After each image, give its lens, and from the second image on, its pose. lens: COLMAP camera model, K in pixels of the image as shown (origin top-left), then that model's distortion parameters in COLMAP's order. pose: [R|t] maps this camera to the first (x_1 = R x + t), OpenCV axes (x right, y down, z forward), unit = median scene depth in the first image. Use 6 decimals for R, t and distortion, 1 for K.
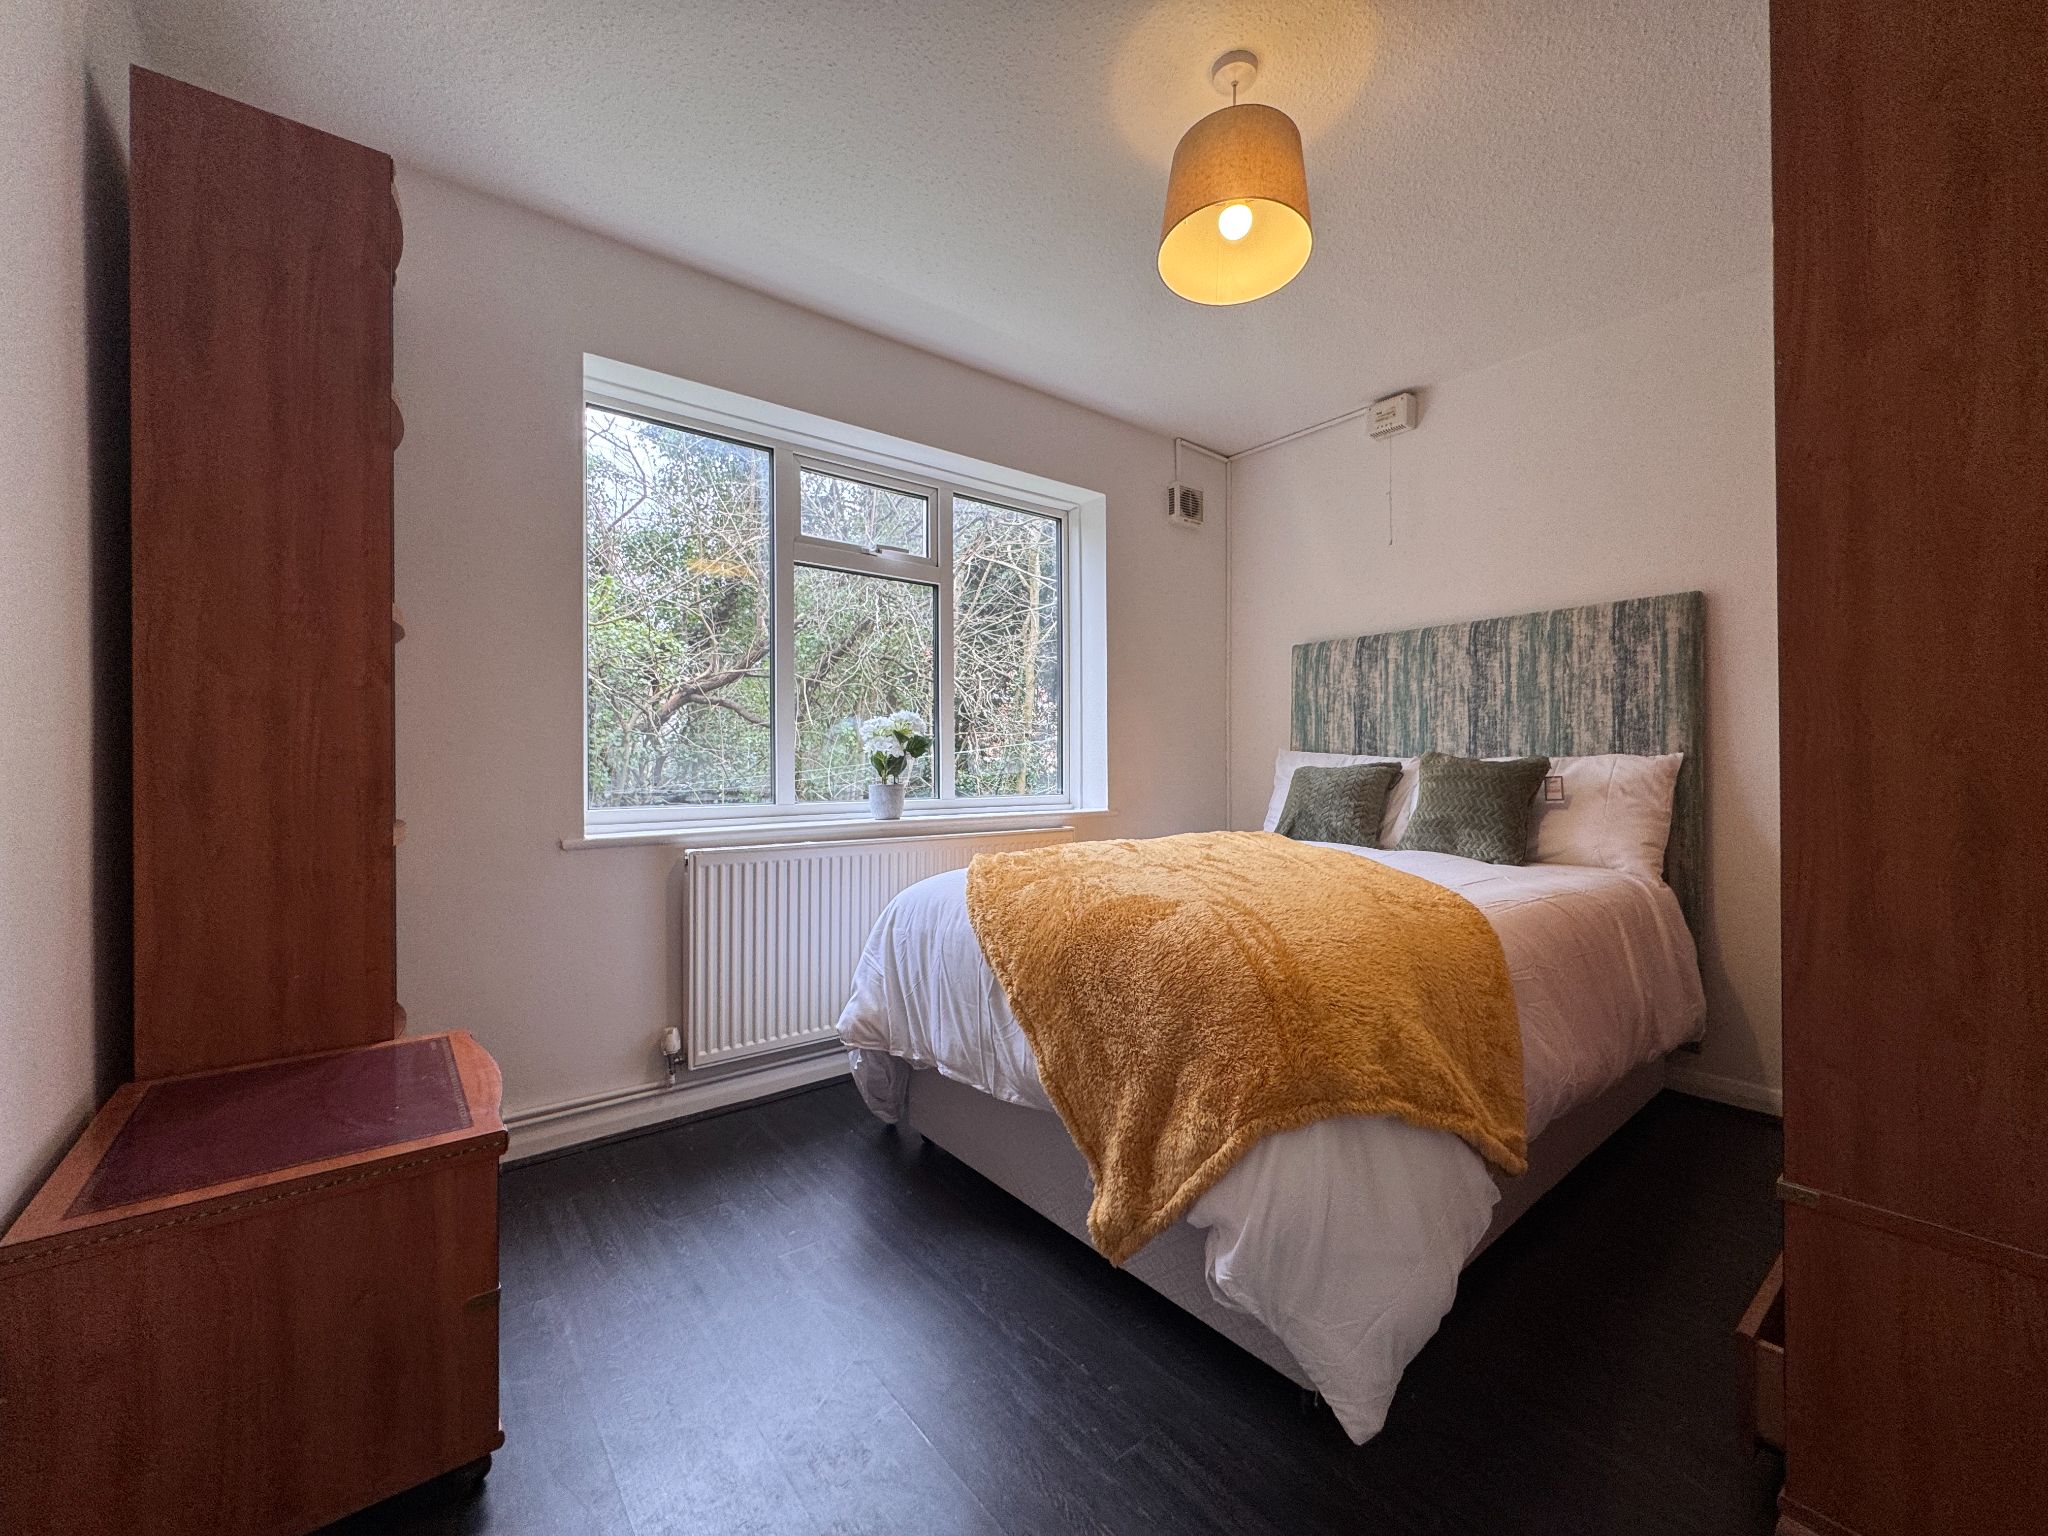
lens RADIAL K [[814.2, 0, 1020.4], [0, 814.2, 764.5], [0, 0, 1]] dist [-0.001739, -0.000044]
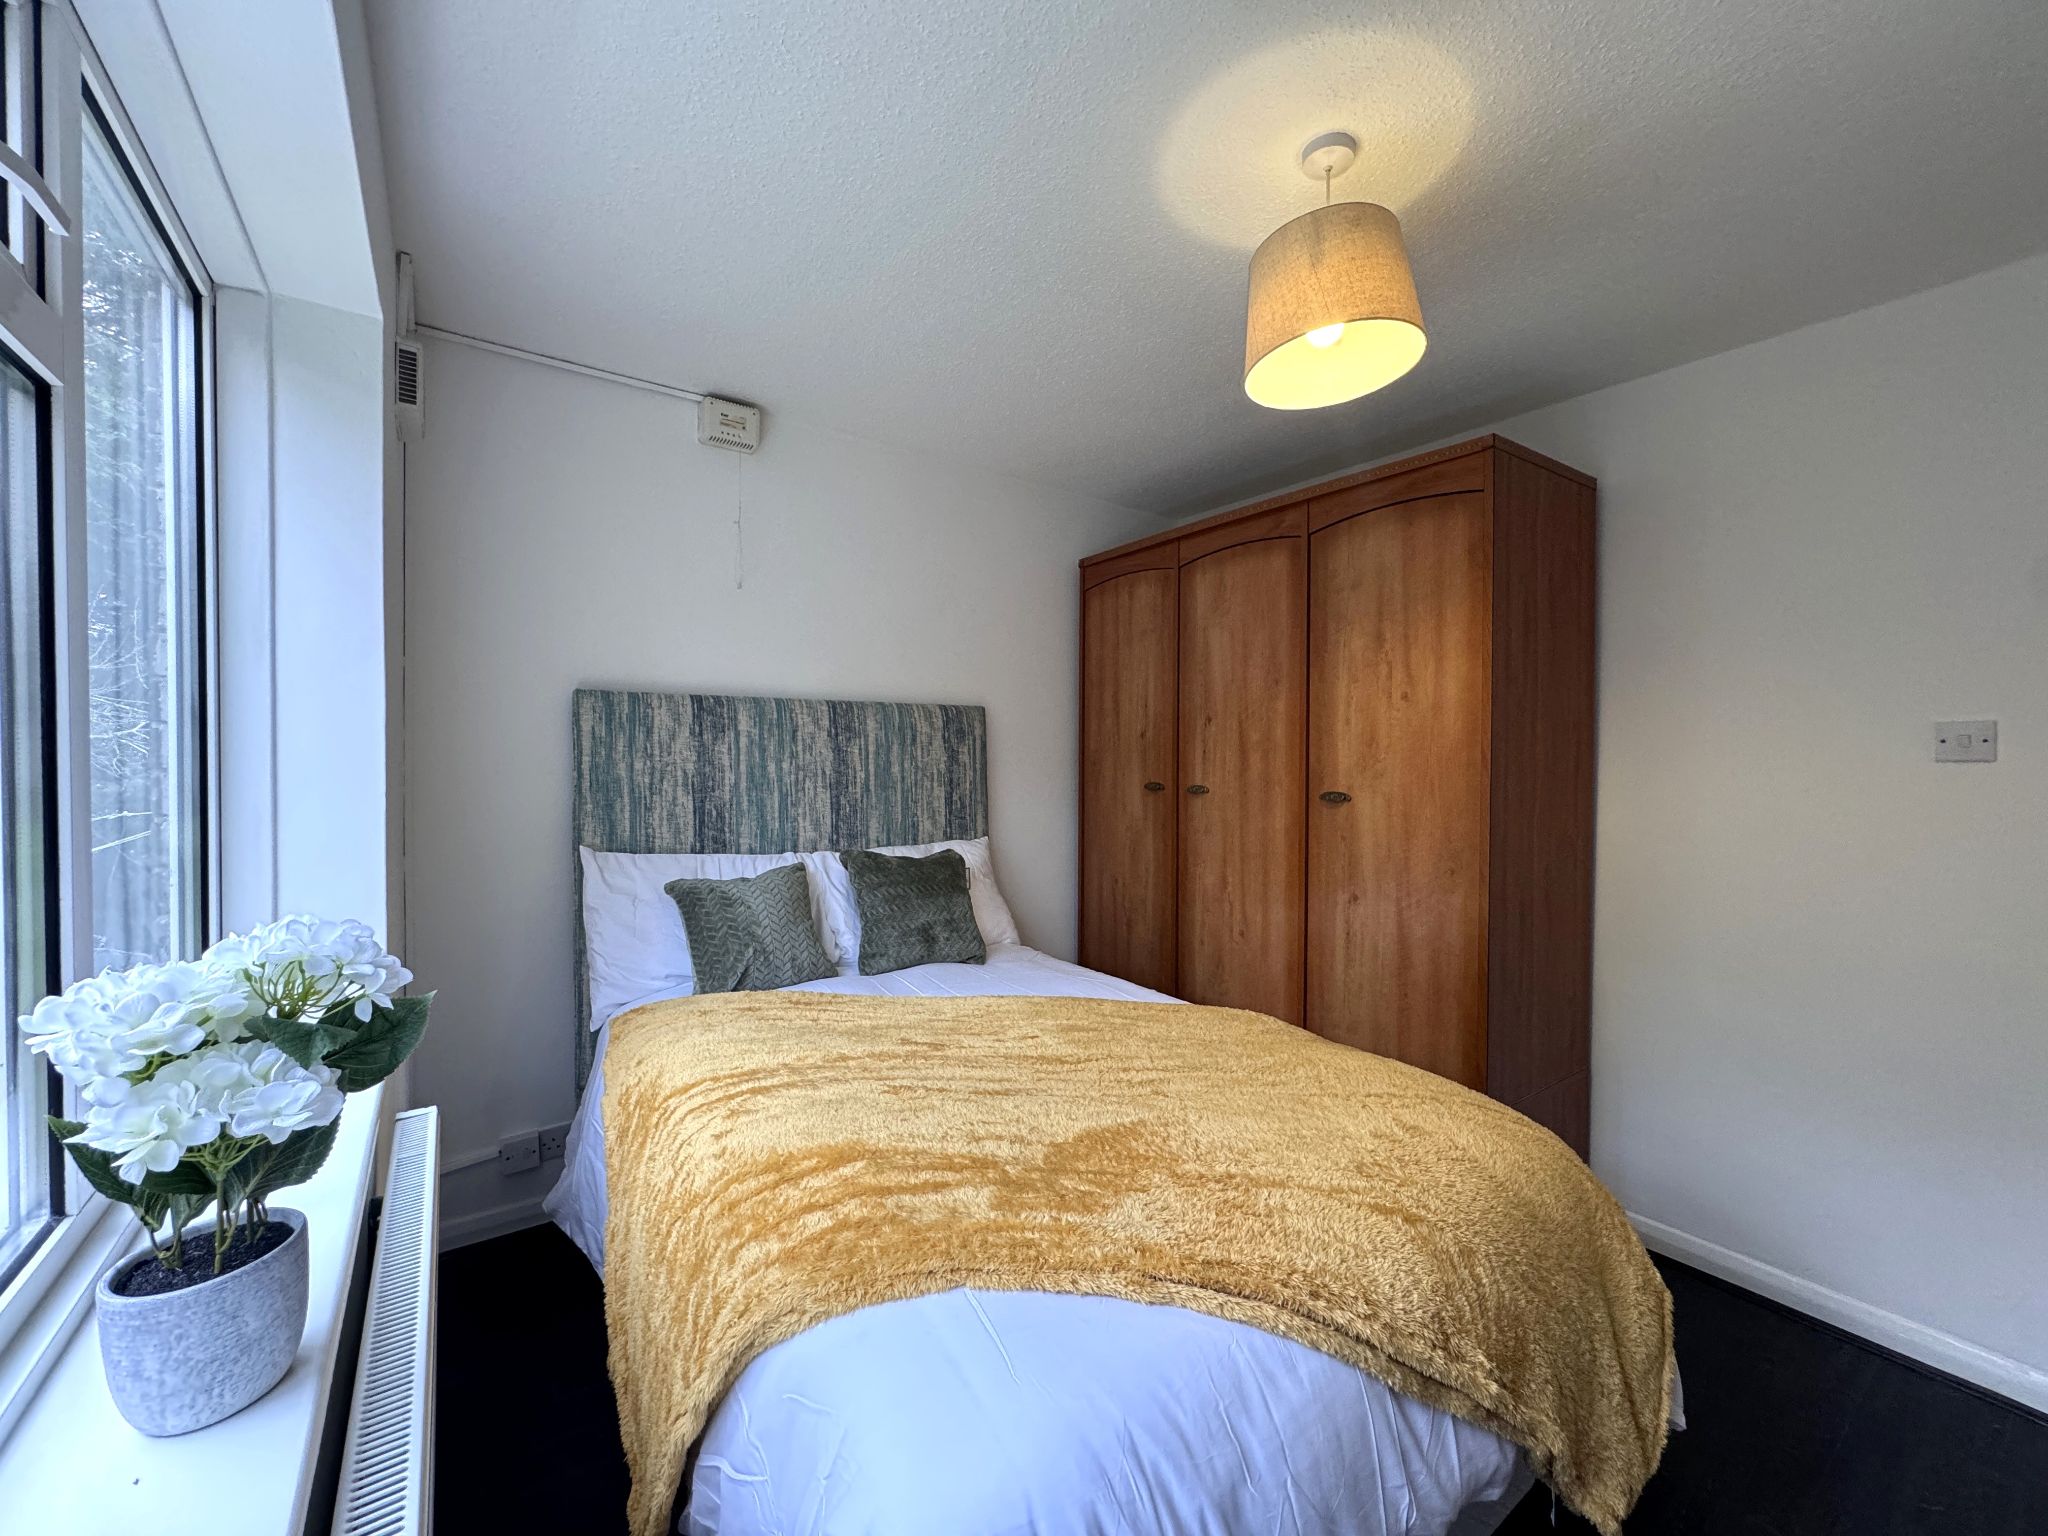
lens RADIAL K [[814.2, 0, 1018.2], [0, 814.2, 770.6], [0, 0, 1]] dist [-0.001739, -0.000044]
pose [[0.058229, -0.013019, 0.998218, -0.346735], [-0.004817, 0.999900, 0.013322, -0.106945], [-0.998292, -0.005584, 0.058161, 0.710519]]
